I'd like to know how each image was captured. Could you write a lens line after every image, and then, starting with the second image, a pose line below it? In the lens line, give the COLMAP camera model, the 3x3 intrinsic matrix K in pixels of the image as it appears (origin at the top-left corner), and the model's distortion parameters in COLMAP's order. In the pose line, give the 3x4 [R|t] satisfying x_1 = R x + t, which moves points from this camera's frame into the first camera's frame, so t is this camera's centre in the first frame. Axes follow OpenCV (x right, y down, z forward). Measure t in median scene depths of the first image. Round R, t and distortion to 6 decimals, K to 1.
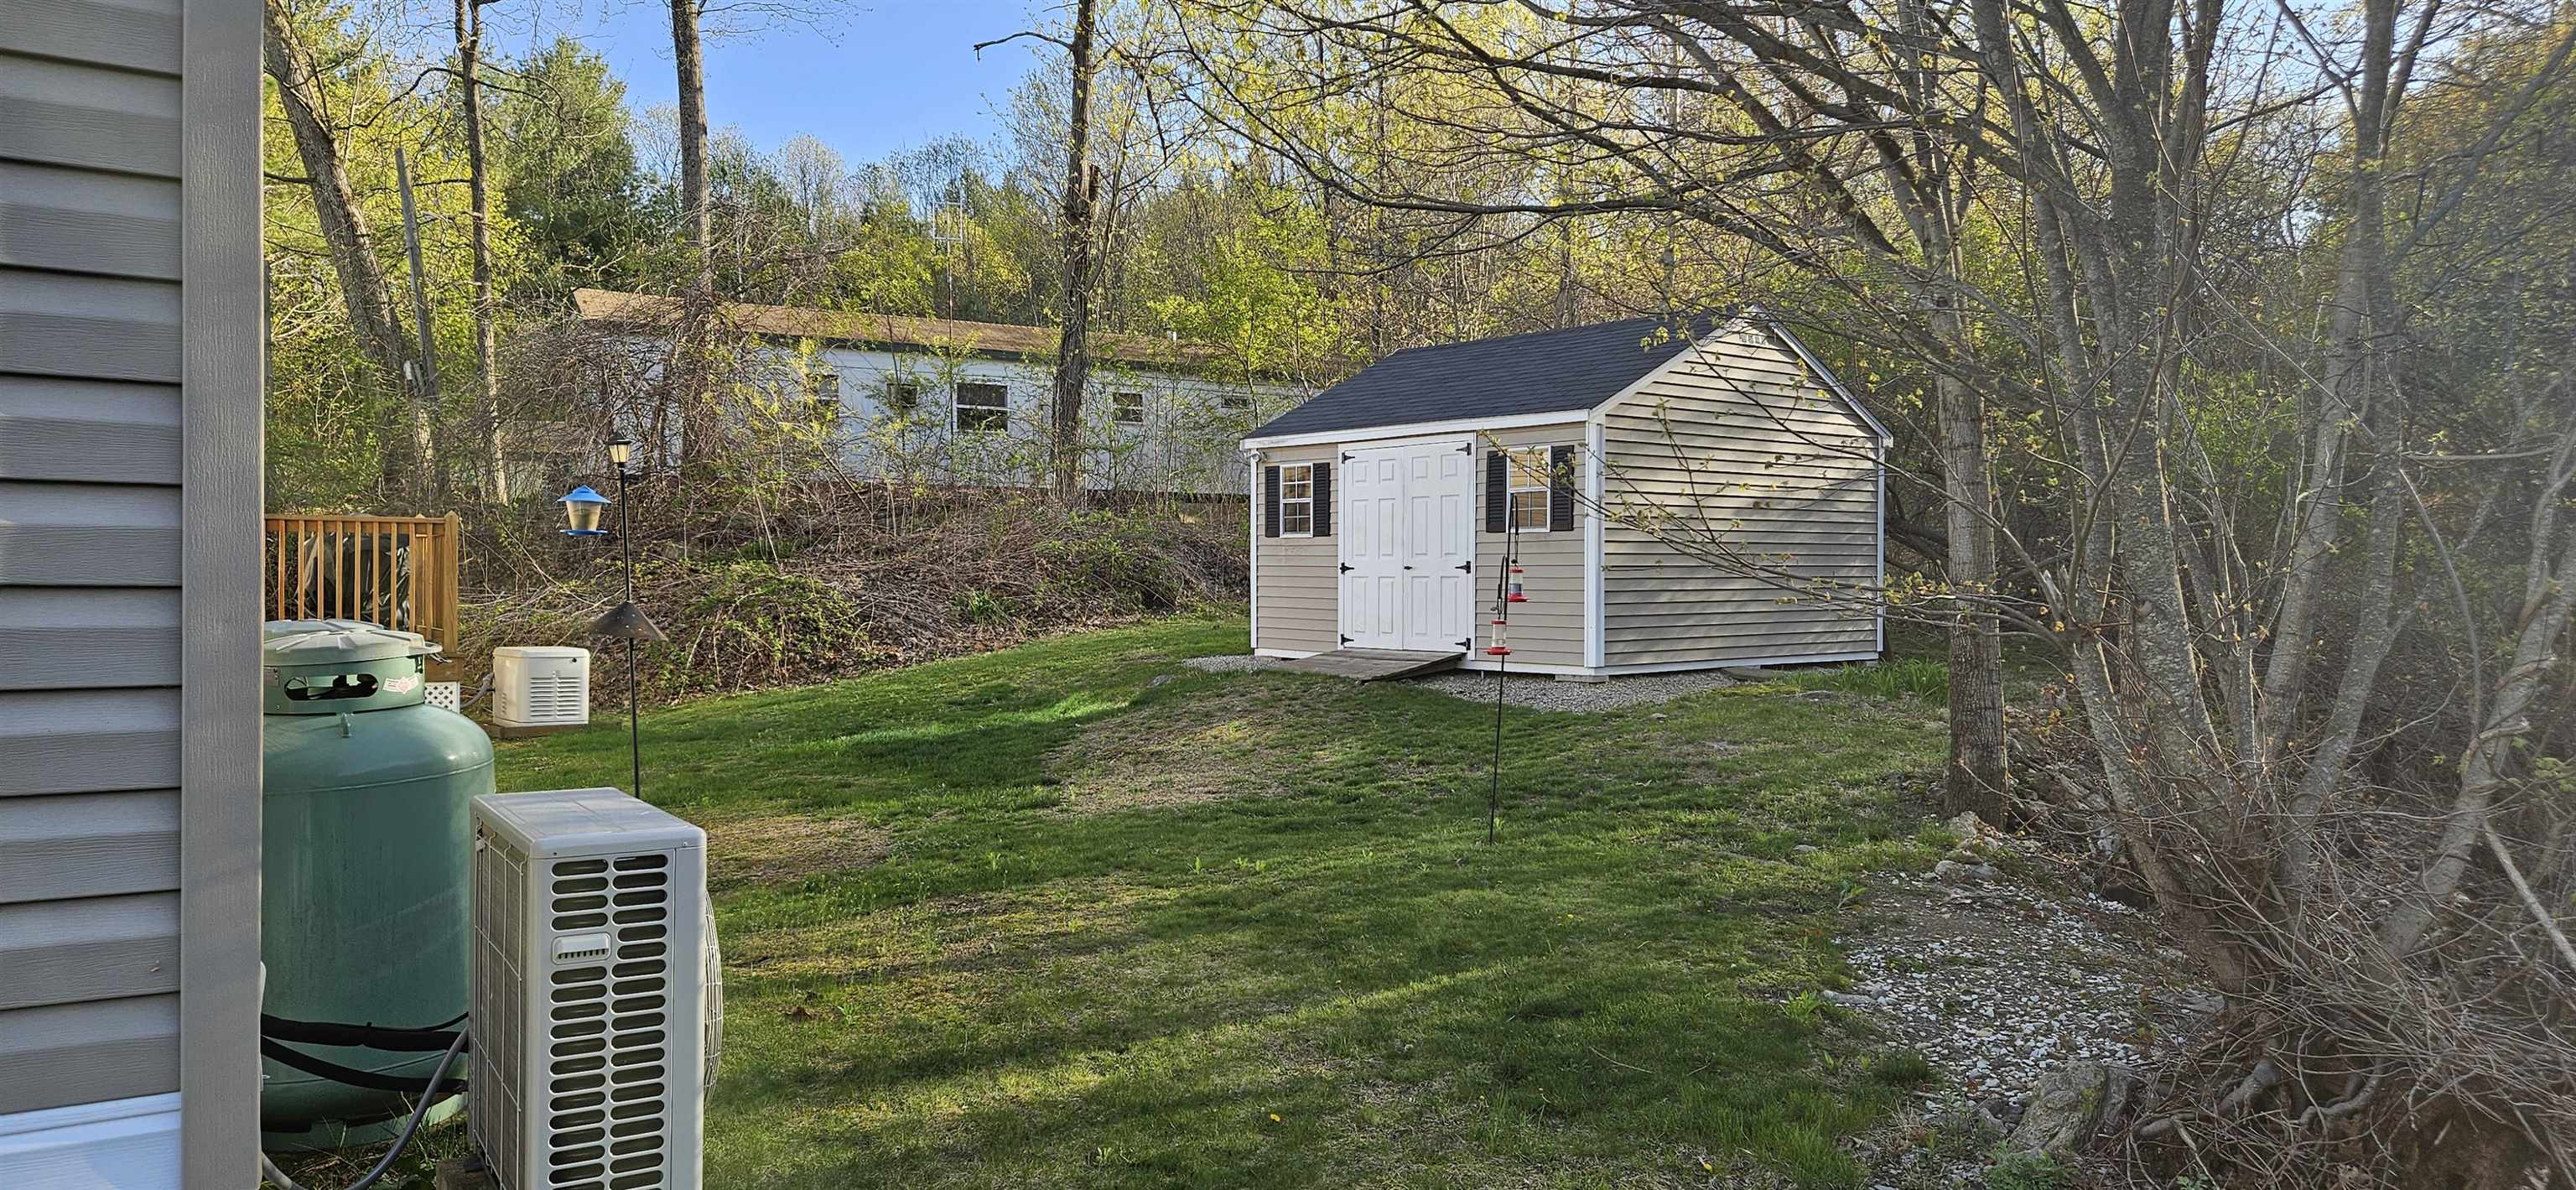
lens RADIAL K [[1725.7, 0, 1288.0], [0, 1725.7, 595.0], [0, 0, 1]] dist [0.093185, -0.080474]
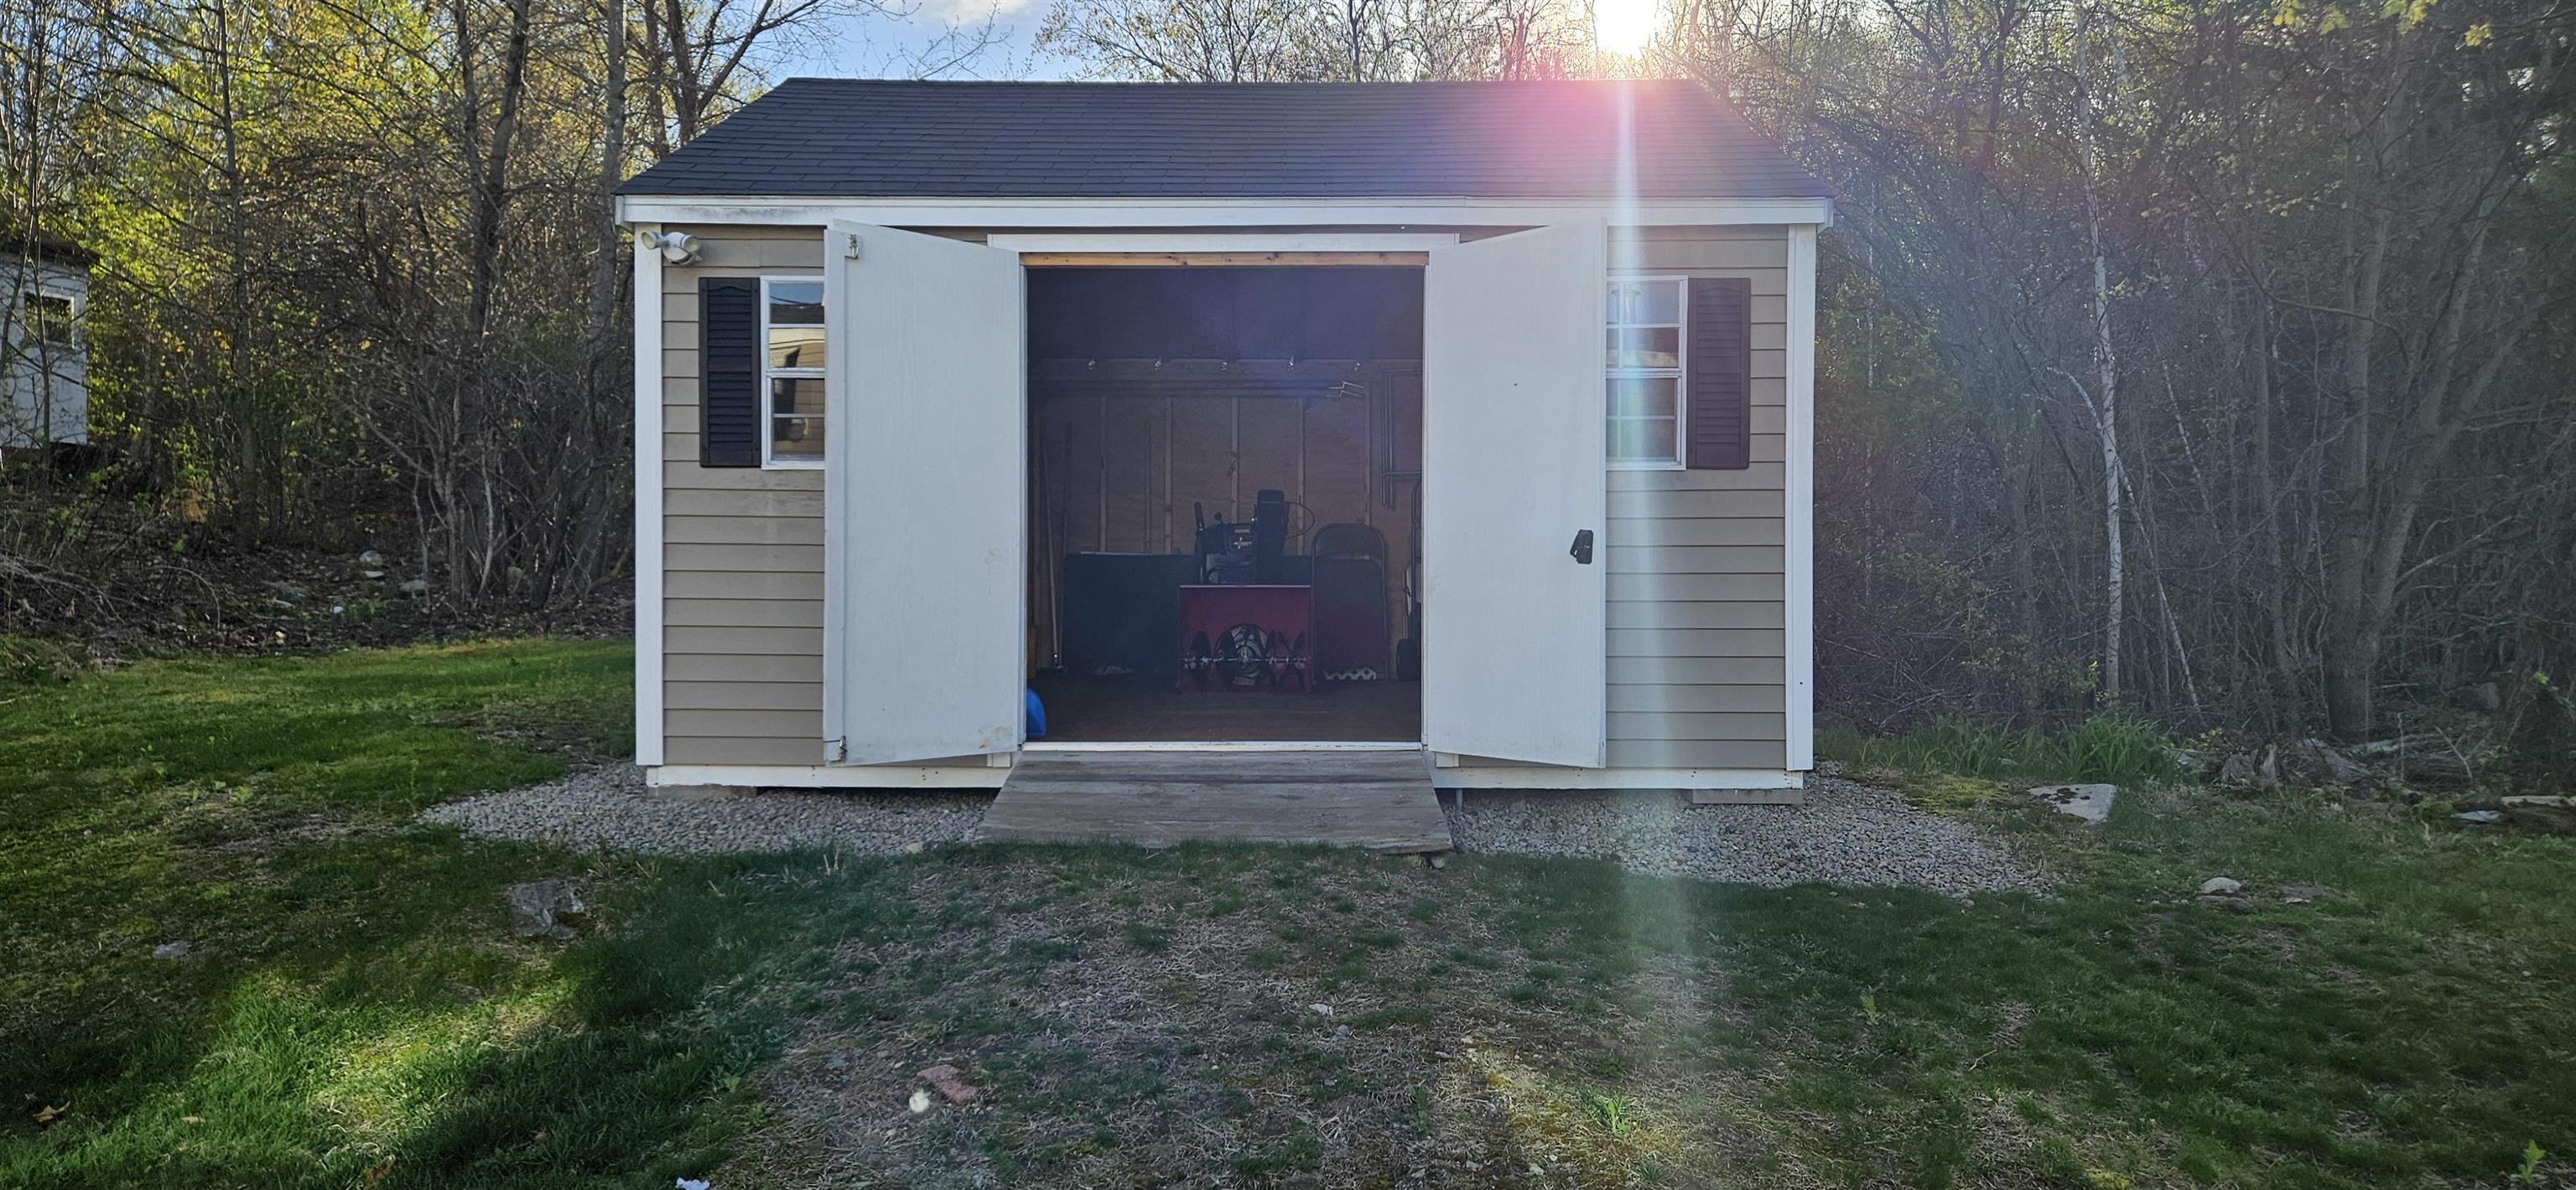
lens RADIAL K [[1725.7, 0, 1288.0], [0, 1725.7, 595.0], [0, 0, 1]] dist [0.093185, -0.080474]
pose [[0.667030, -0.007641, 0.744992, -0.187670], [0.010004, 0.999949, 0.001299, -0.004448], [-0.744964, 0.006587, 0.667072, 0.584969]]
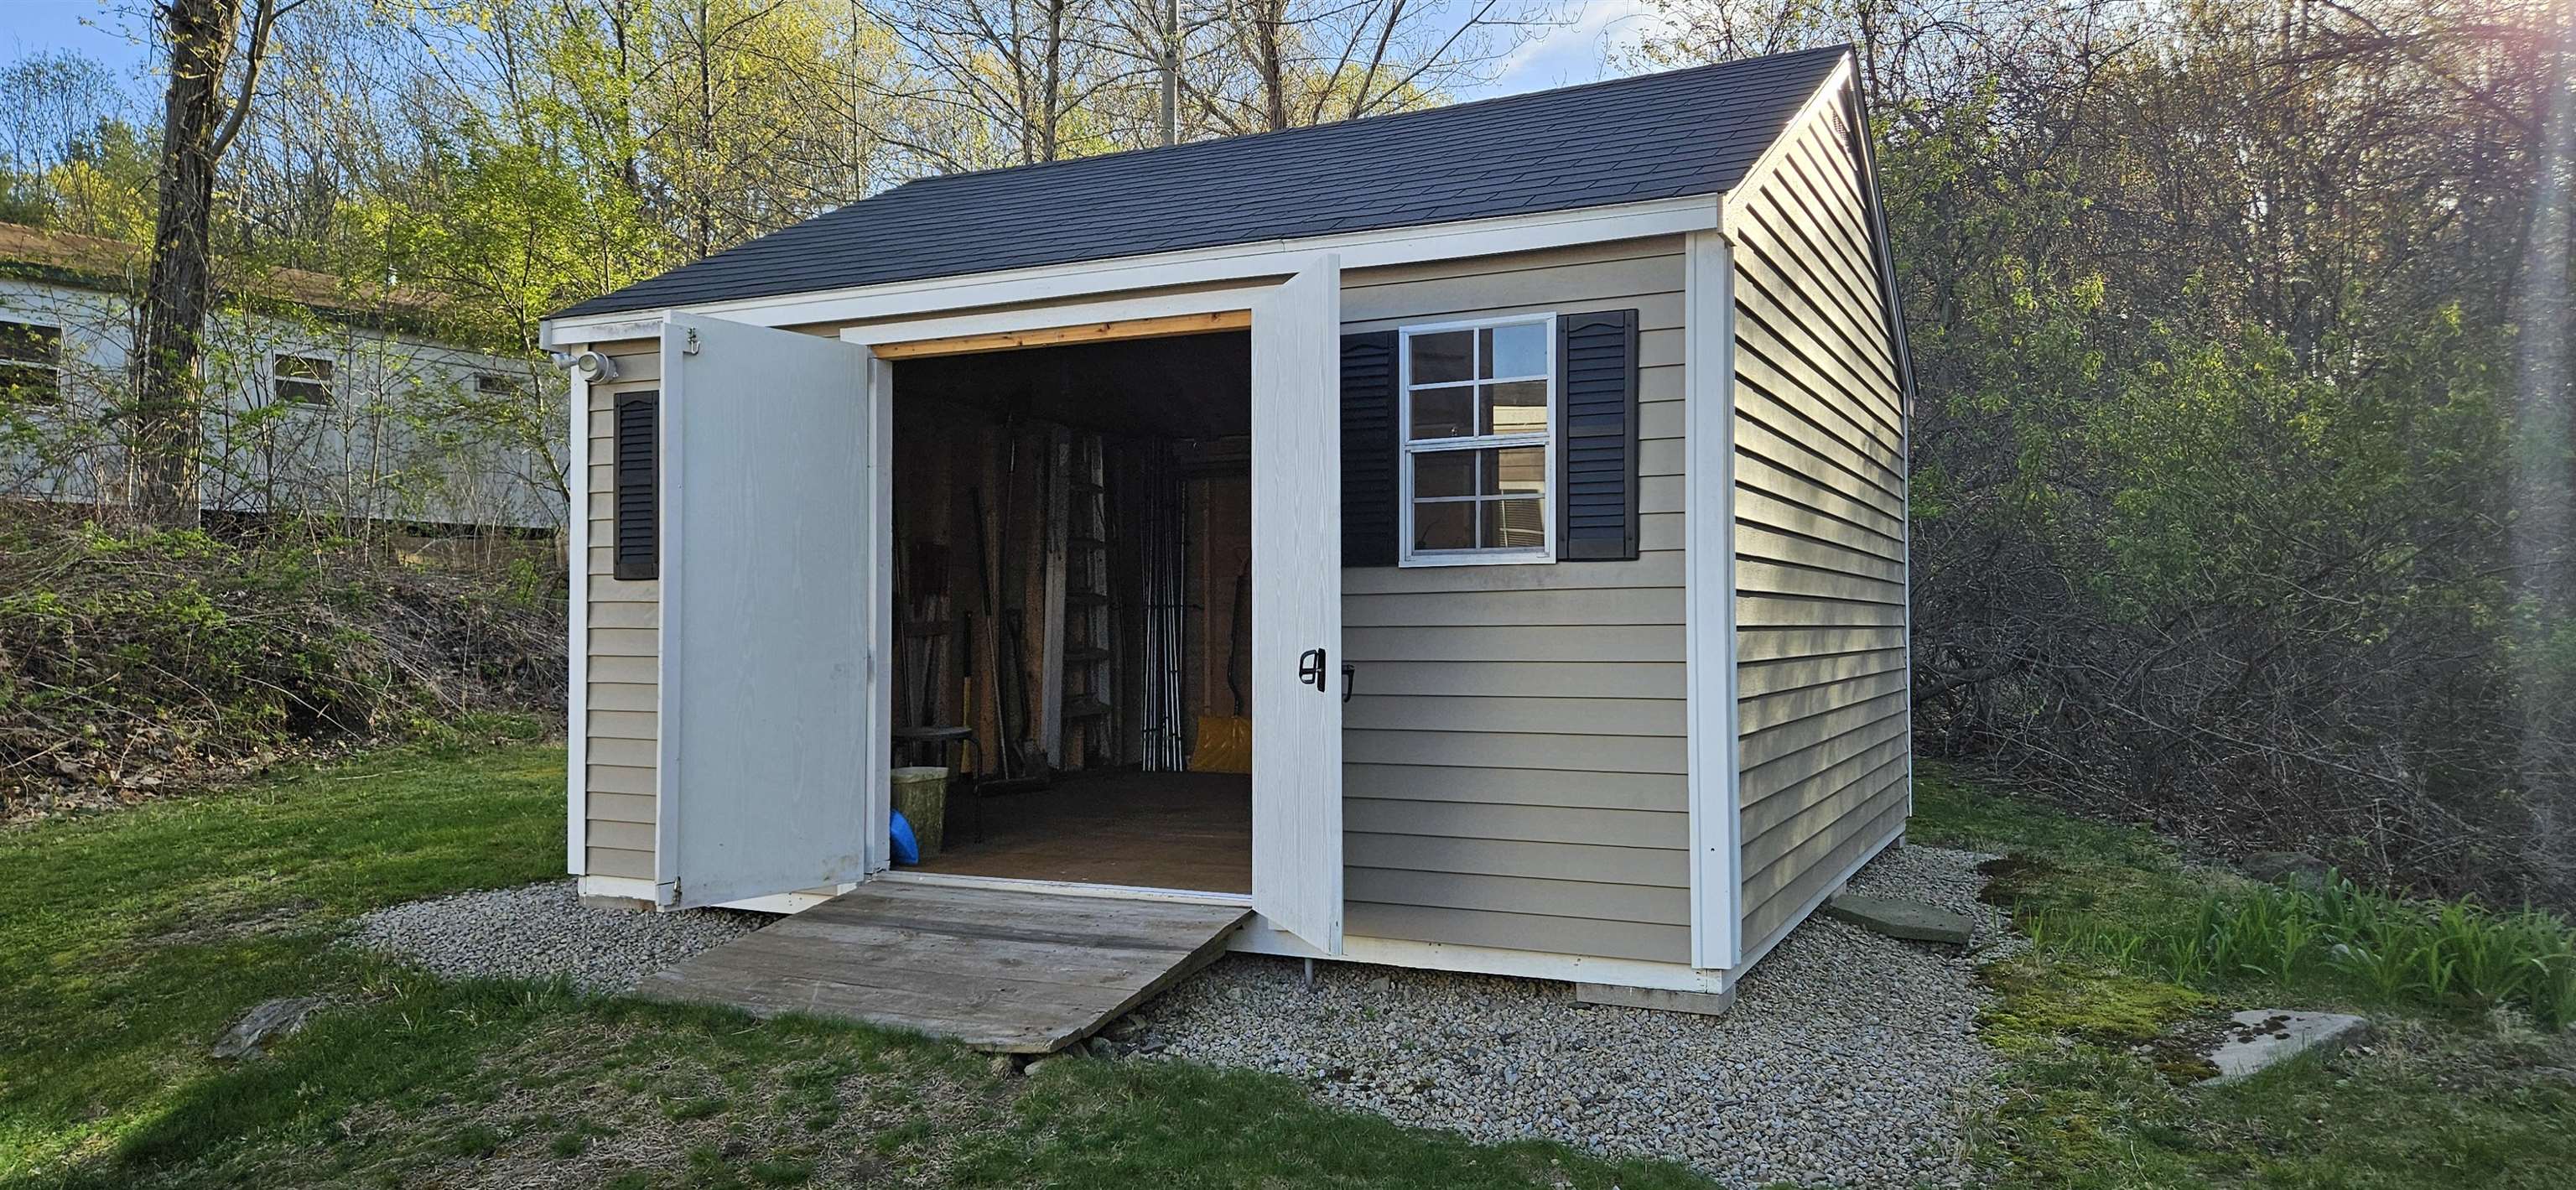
lens RADIAL K [[1725.7, 0, 1288.0], [0, 1725.7, 595.0], [0, 0, 1]] dist [0.093185, -0.080474]
pose [[0.921801, 0.004029, 0.387642, -0.022684], [0.009542, 0.999407, -0.033078, -0.014543], [-0.387546, 0.034190, 0.921216, 0.529784]]
